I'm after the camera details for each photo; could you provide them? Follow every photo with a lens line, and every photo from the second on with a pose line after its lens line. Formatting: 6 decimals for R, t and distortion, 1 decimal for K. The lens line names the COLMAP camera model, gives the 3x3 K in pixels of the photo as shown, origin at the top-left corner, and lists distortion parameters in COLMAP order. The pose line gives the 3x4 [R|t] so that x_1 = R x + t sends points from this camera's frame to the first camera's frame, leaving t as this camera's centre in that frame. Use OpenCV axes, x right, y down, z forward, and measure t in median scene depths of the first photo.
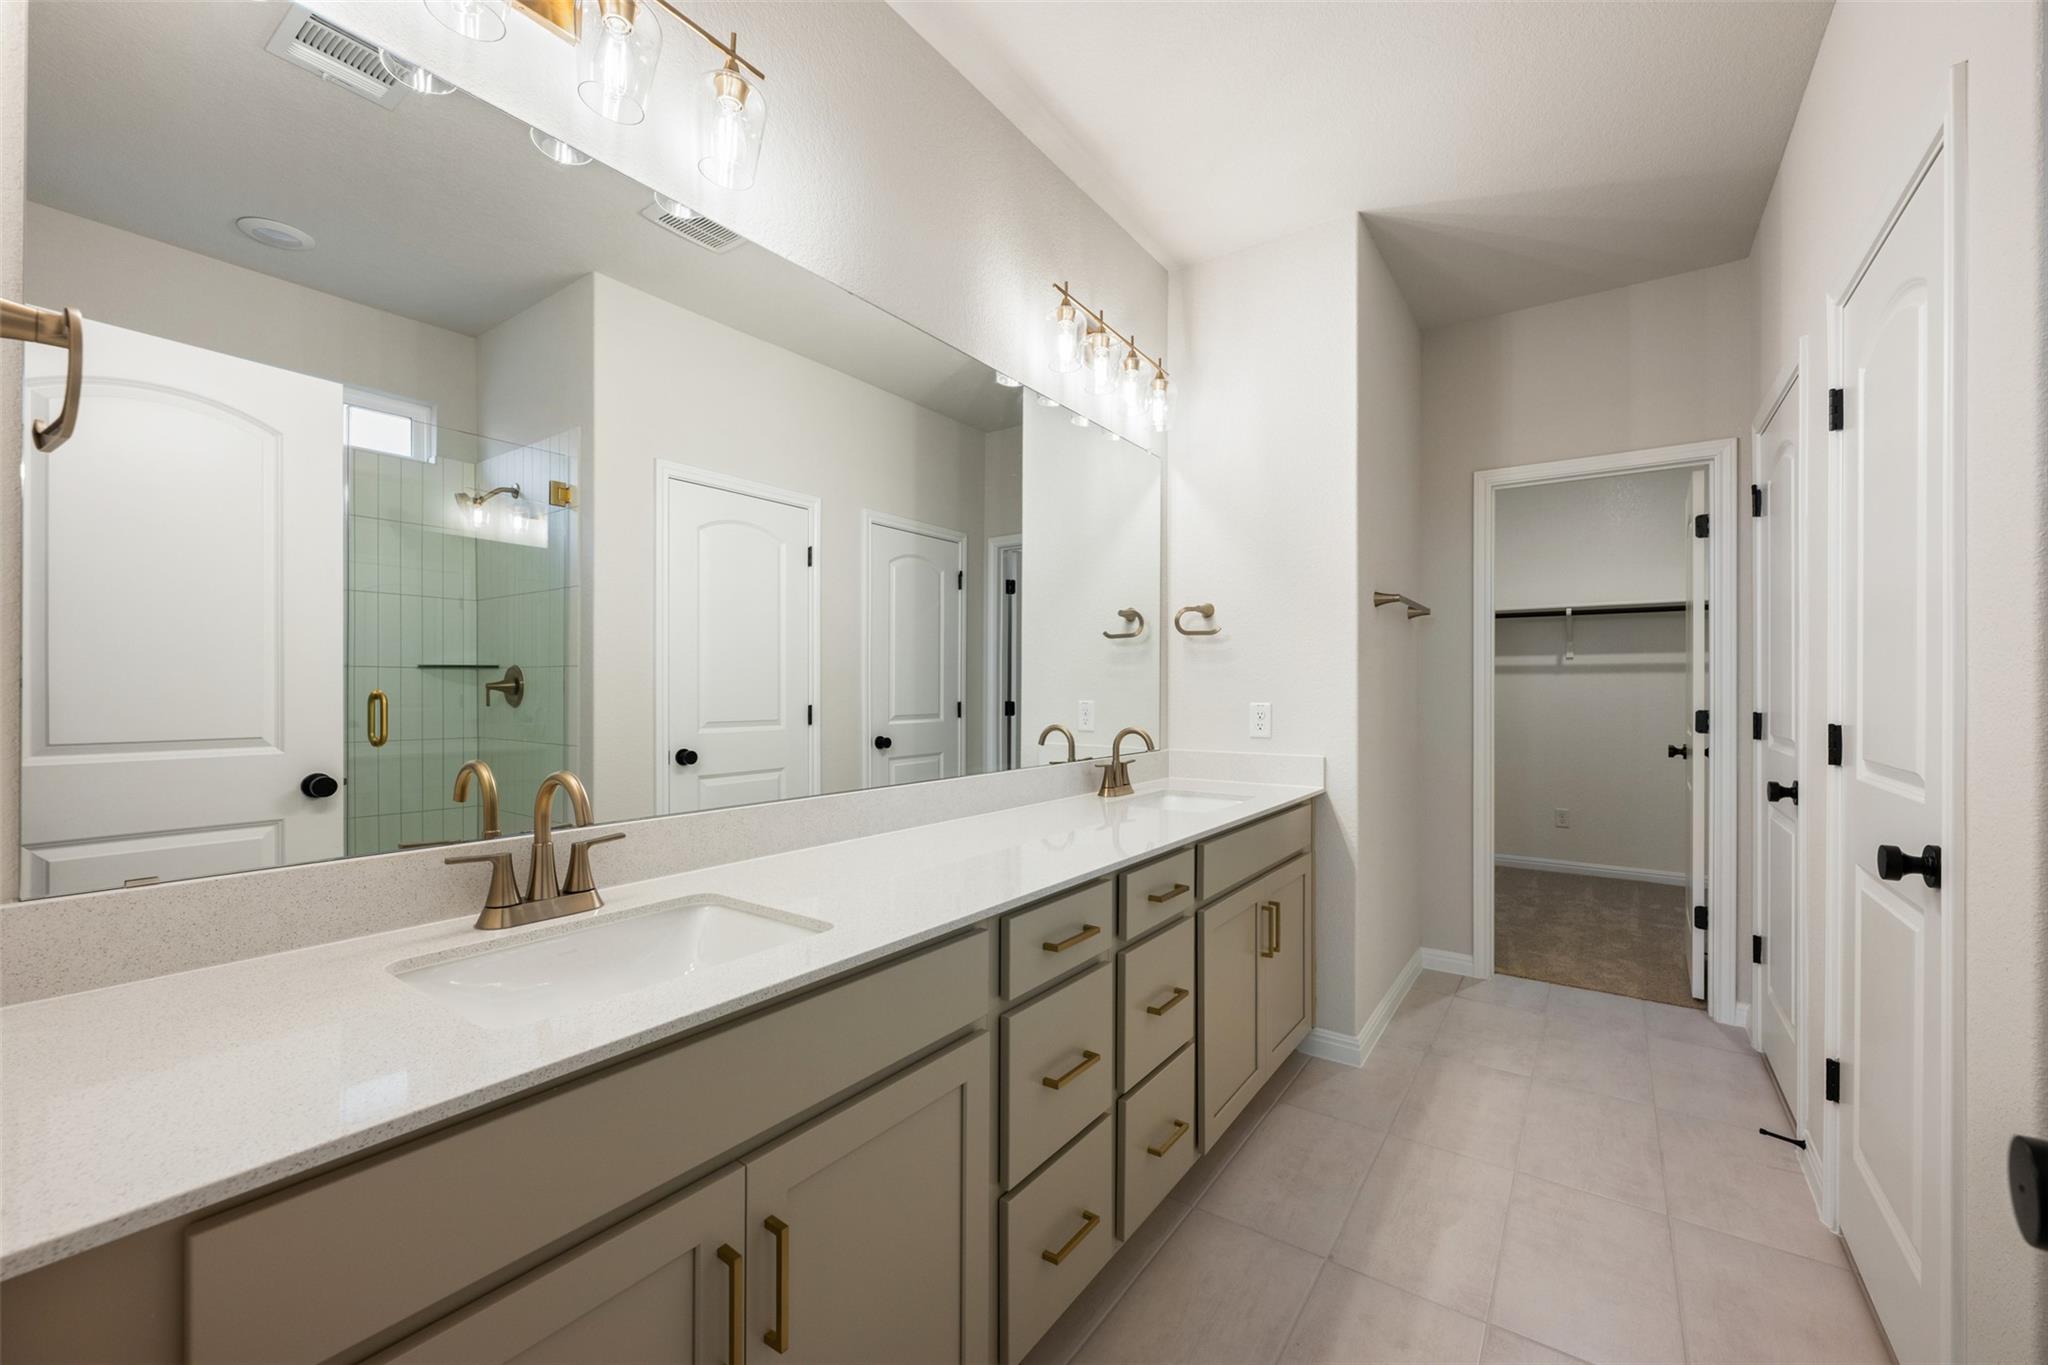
lens RADIAL K [[813.2, 0, 1018.8], [0, 813.2, 682.4], [0, 0, 1]] dist [-0.000102, 0.000250]
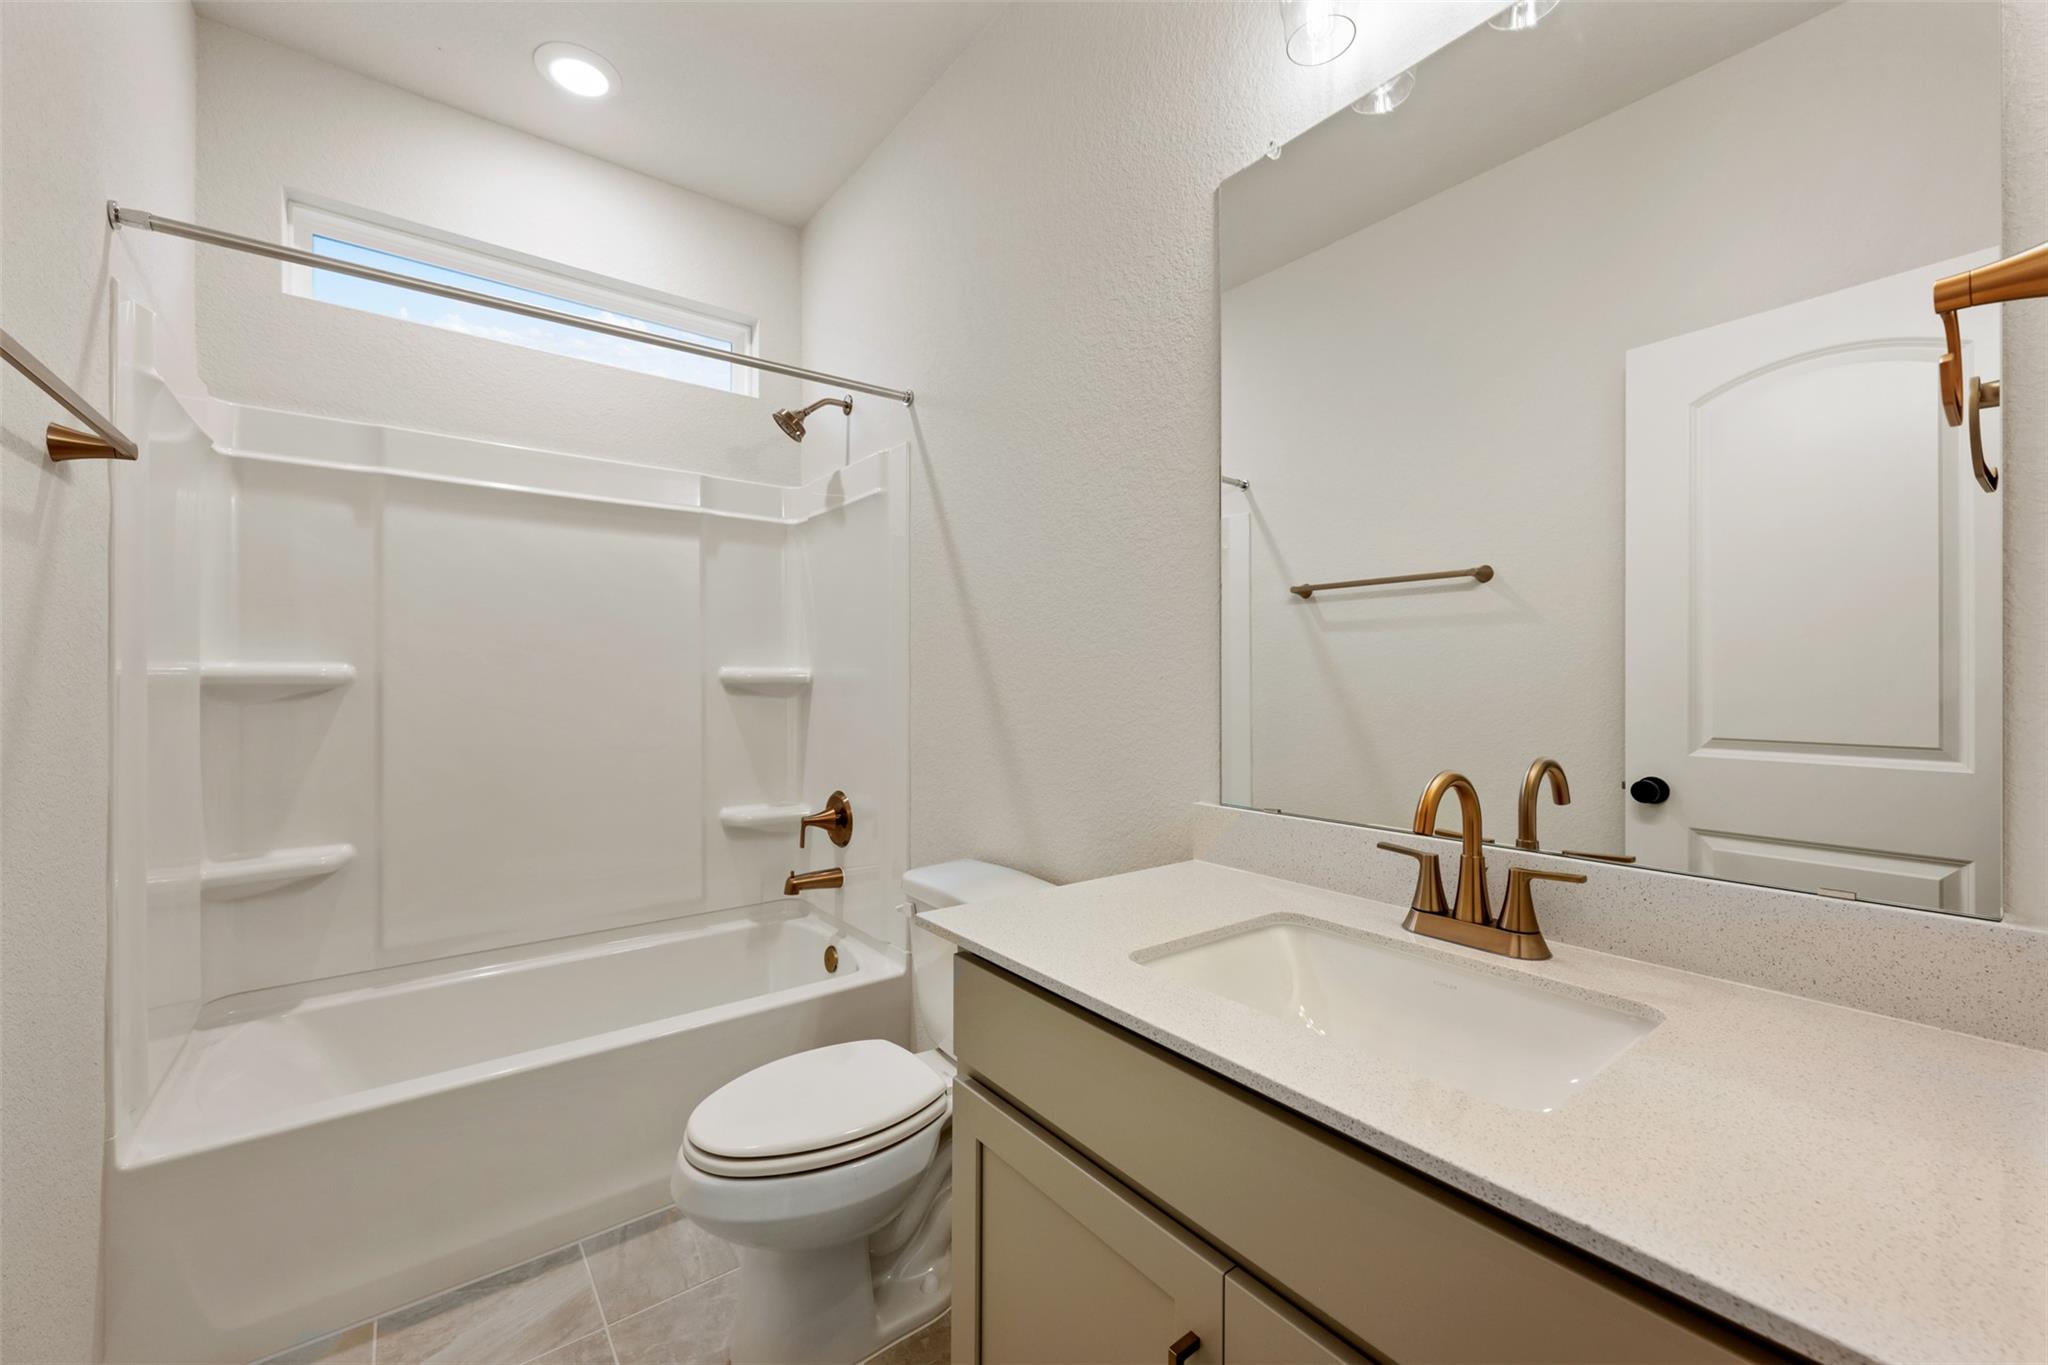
lens RADIAL K [[813.2, 0, 1018.8], [0, 813.2, 682.4], [0, 0, 1]] dist [-0.000102, 0.000250]
pose [[-0.292881, 0.013305, -0.956056, 2.215067], [-0.002084, 0.999892, 0.014554, 0.010810], [0.956146, 0.006255, -0.292822, 4.748975]]
